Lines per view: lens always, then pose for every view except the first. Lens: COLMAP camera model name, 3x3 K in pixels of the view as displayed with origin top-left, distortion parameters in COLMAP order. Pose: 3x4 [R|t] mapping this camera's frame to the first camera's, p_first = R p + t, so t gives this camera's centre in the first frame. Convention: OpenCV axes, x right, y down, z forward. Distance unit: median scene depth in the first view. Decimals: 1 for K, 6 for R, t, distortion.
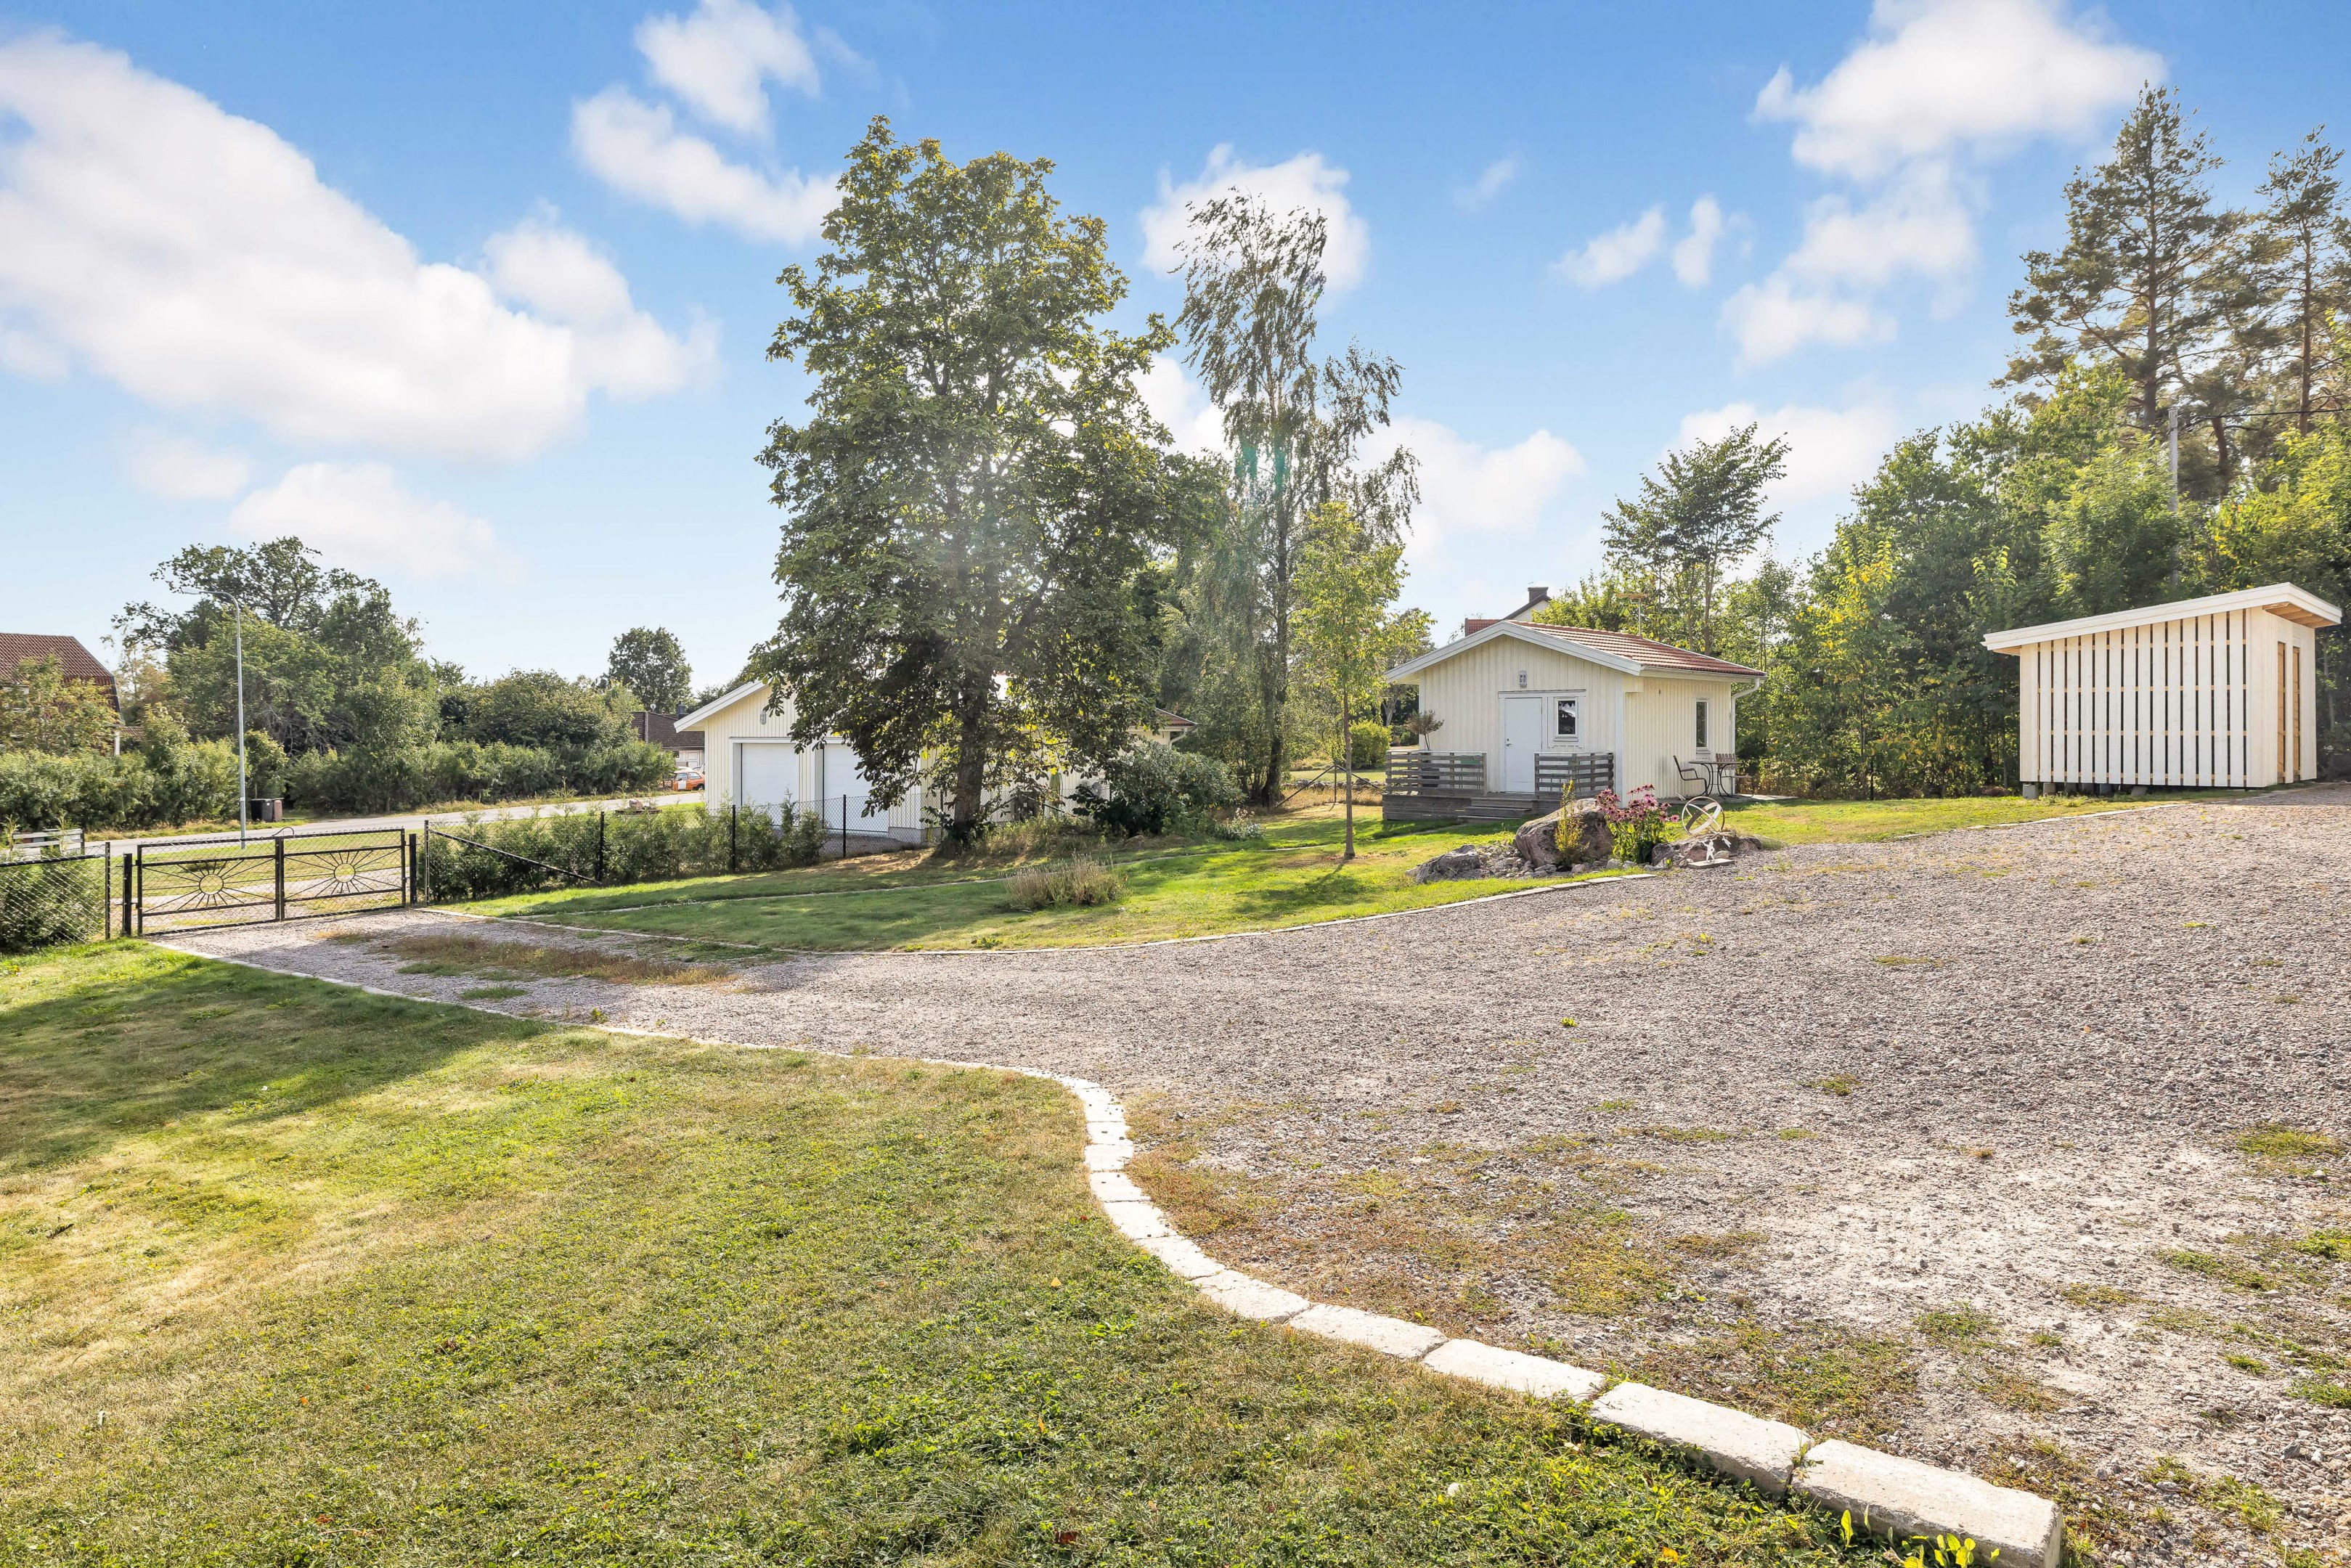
lens RADIAL K [[1257.7, 0, 1148.2], [0, 1257.7, 752.8], [0, 0, 1]] dist [-0.030455, -0.000338]
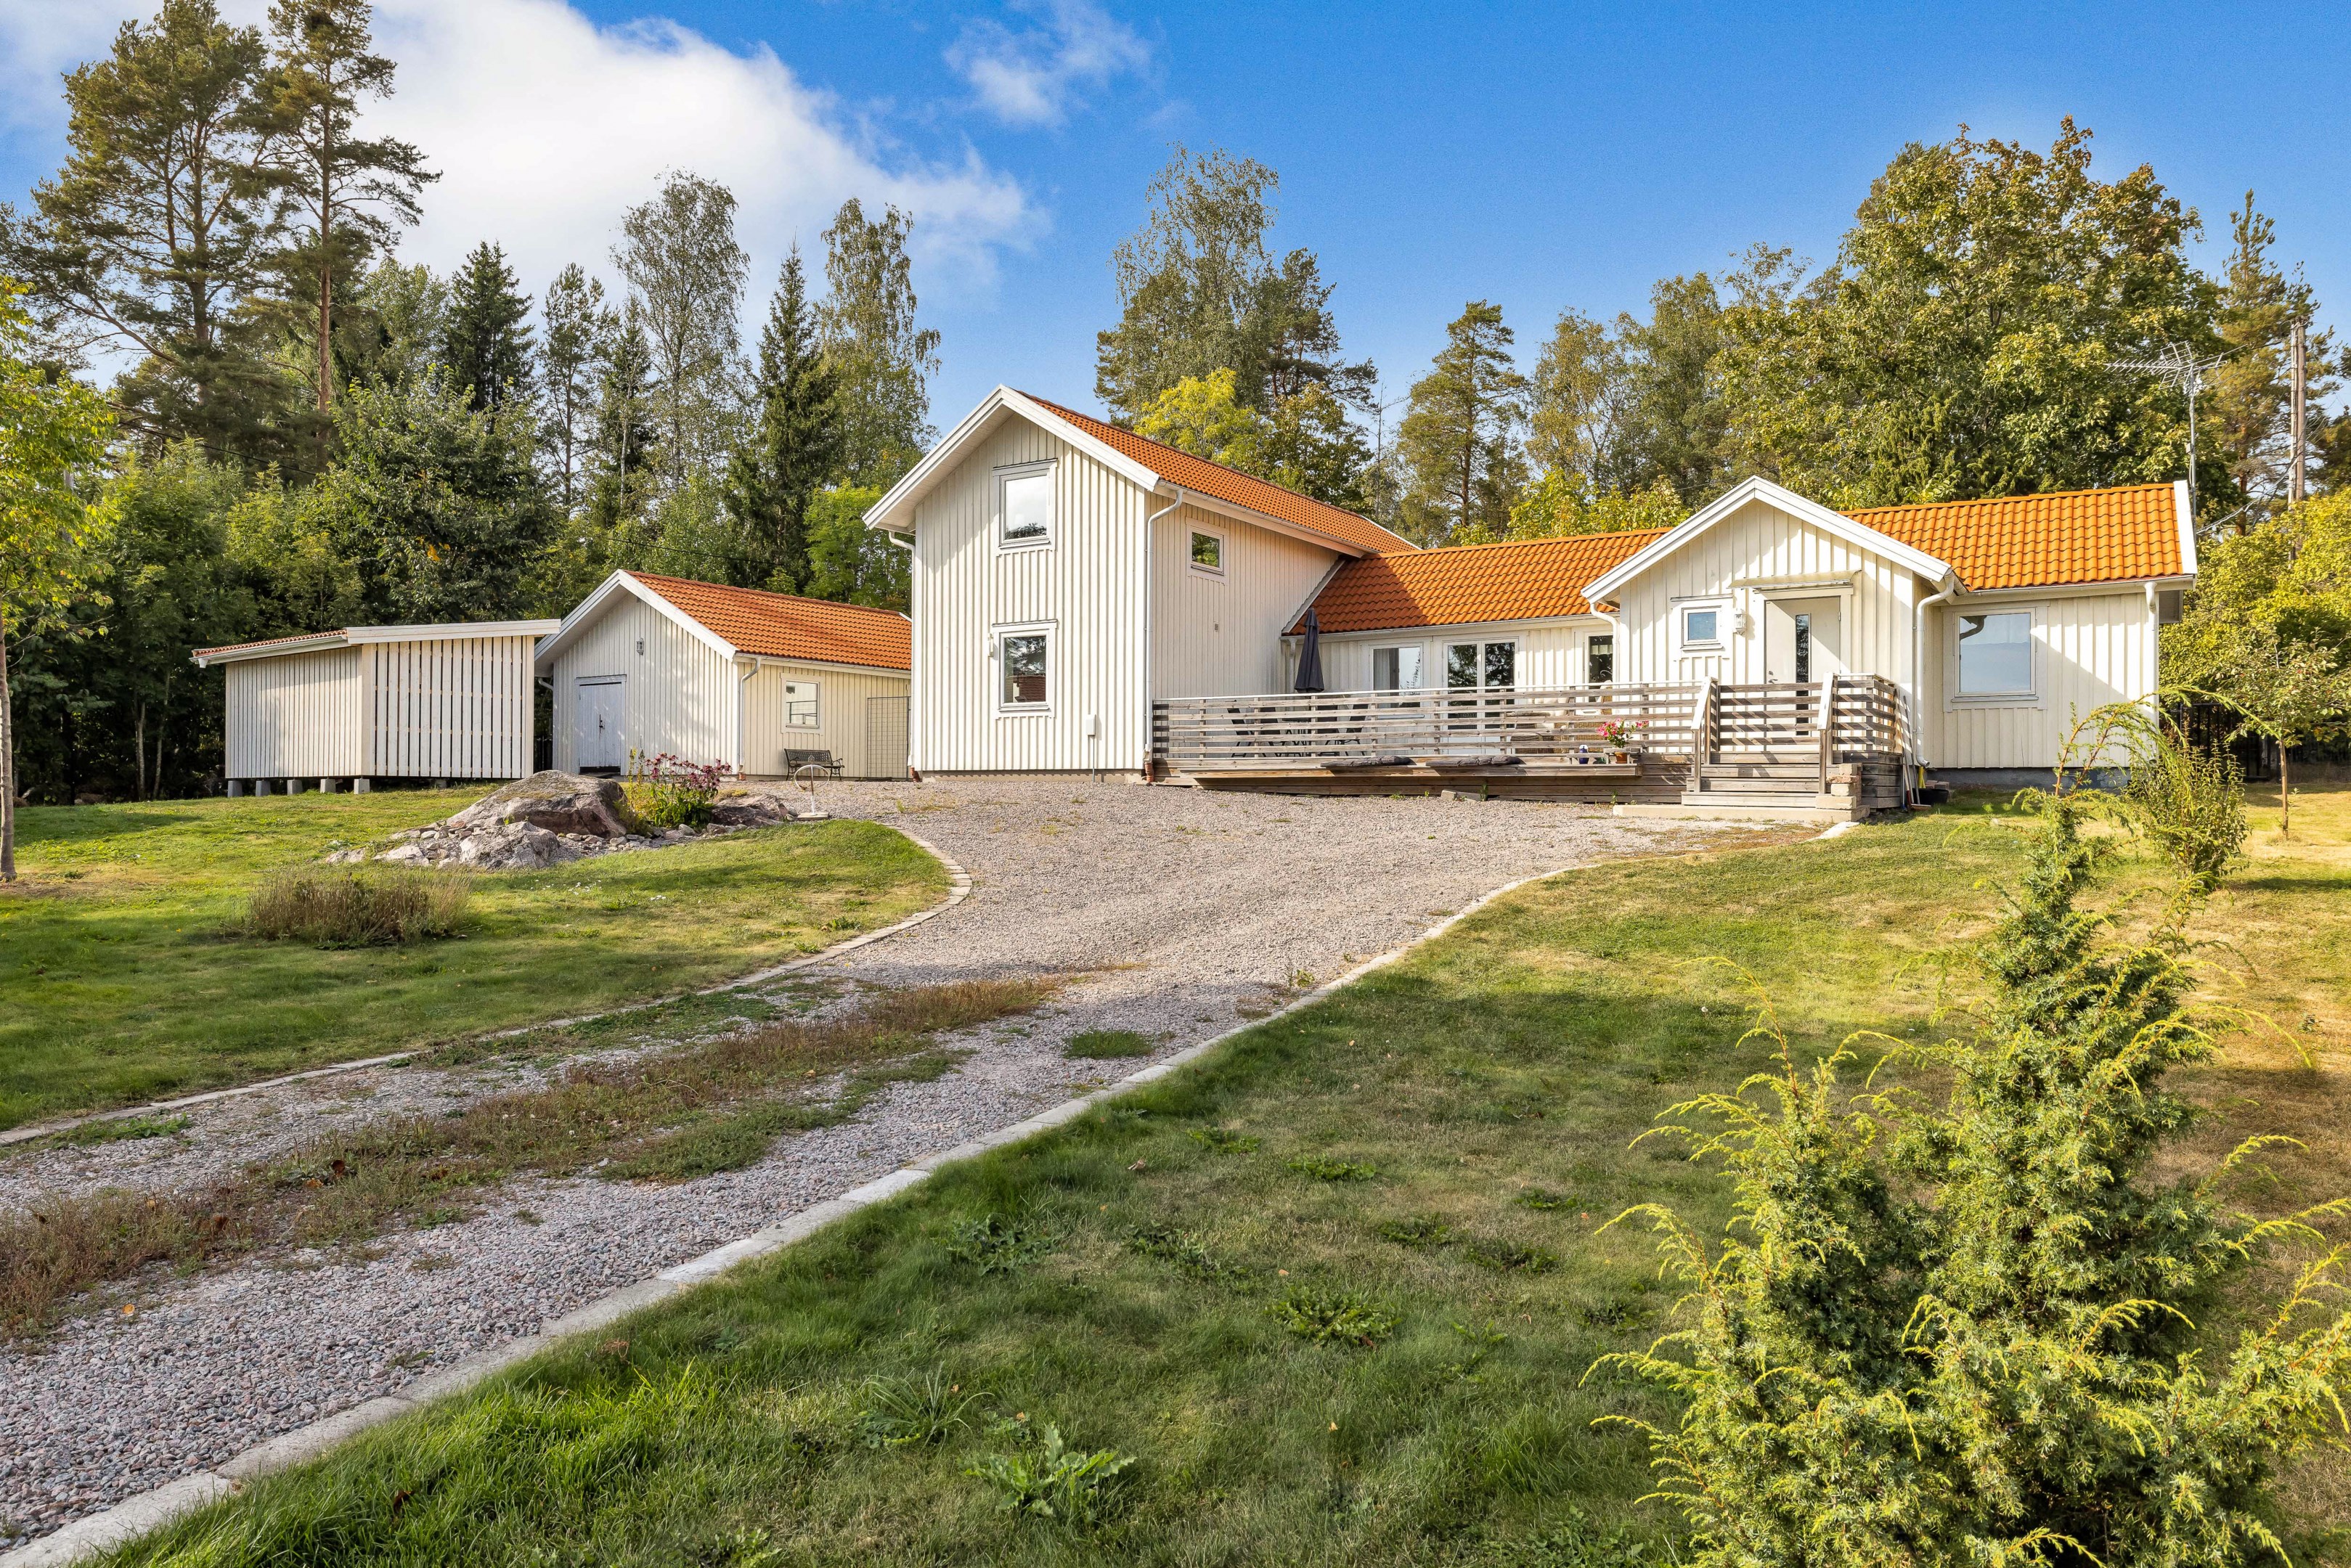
lens RADIAL K [[1471.7, 0, 1183.6], [0, 1471.7, 785.7], [0, 0, 1]] dist [-0.007229, -0.002822]
pose [[-0.228198, 0.009135, 0.973572, -0.460252], [0.009822, 0.999927, -0.007080, 0.034189], [-0.973565, 0.007947, -0.228271, 0.445313]]
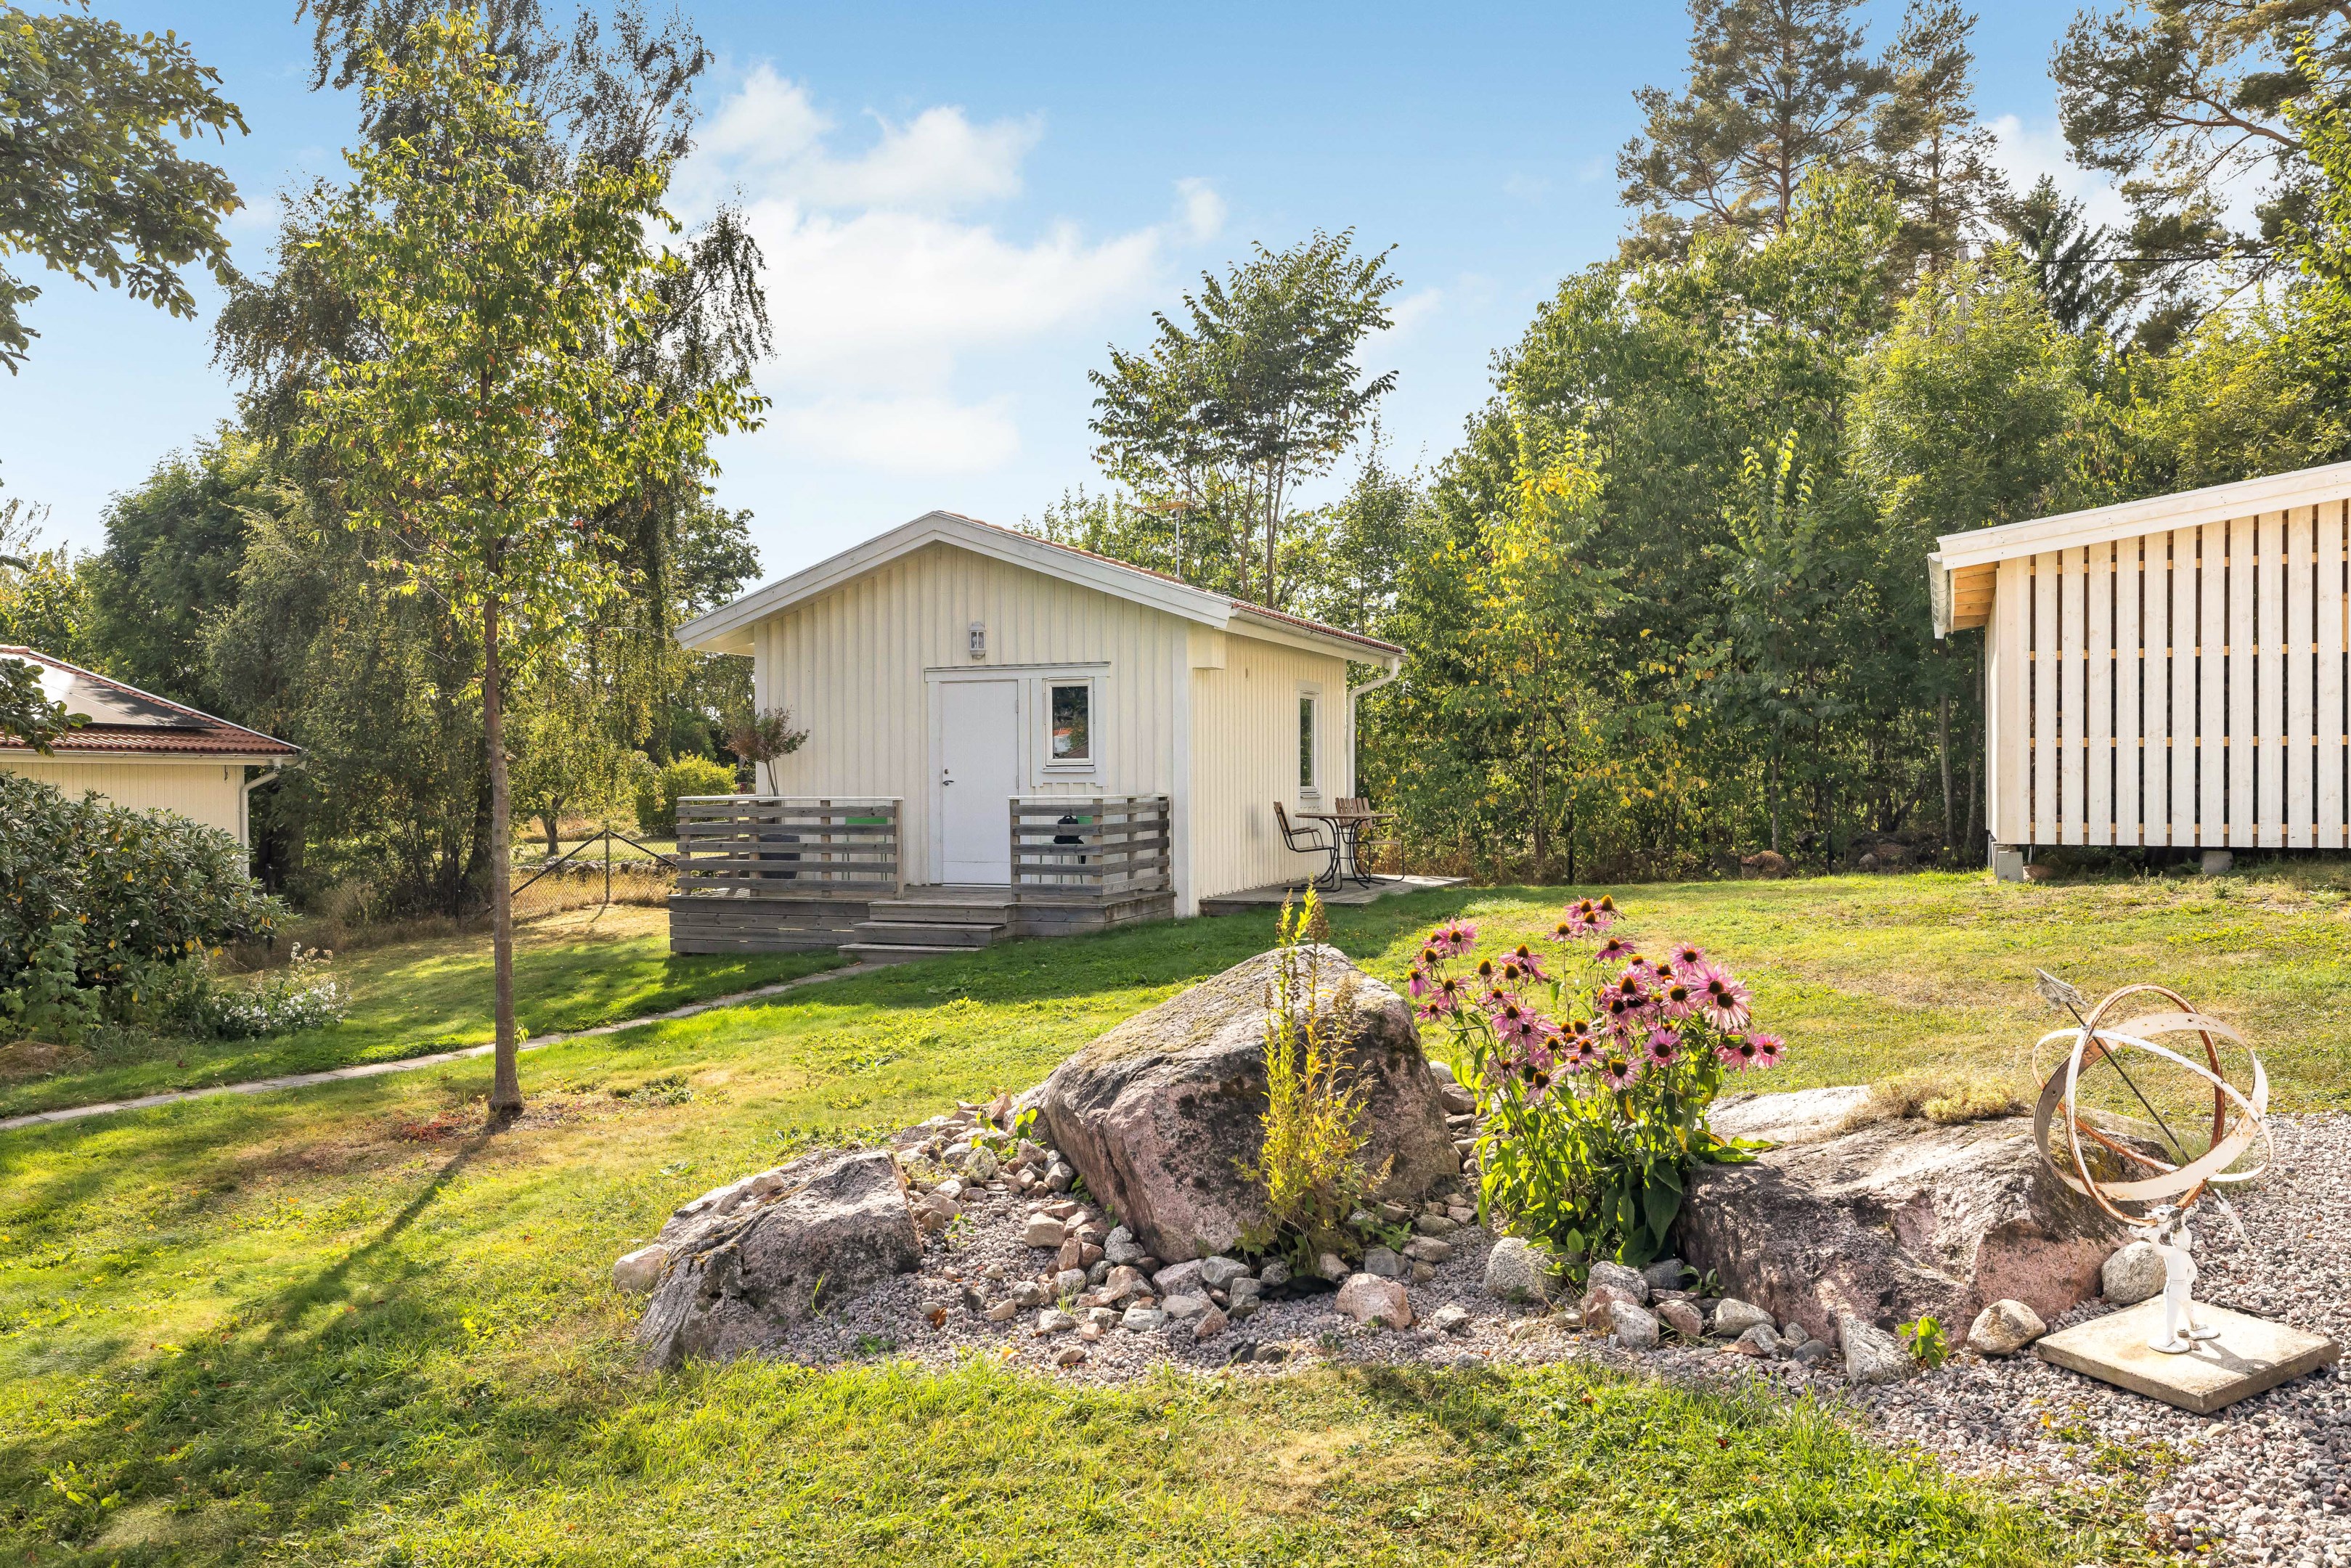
lens RADIAL K [[1712.6, 0, 1146.5], [0, 1712.6, 825.4], [0, 0, 1]] dist [-0.003321, 0.000062]
pose [[0.915223, -0.013906, 0.402707, 0.096465], [0.010818, 0.999892, 0.009940, 0.003954], [-0.402802, -0.004741, 0.915275, 0.379033]]
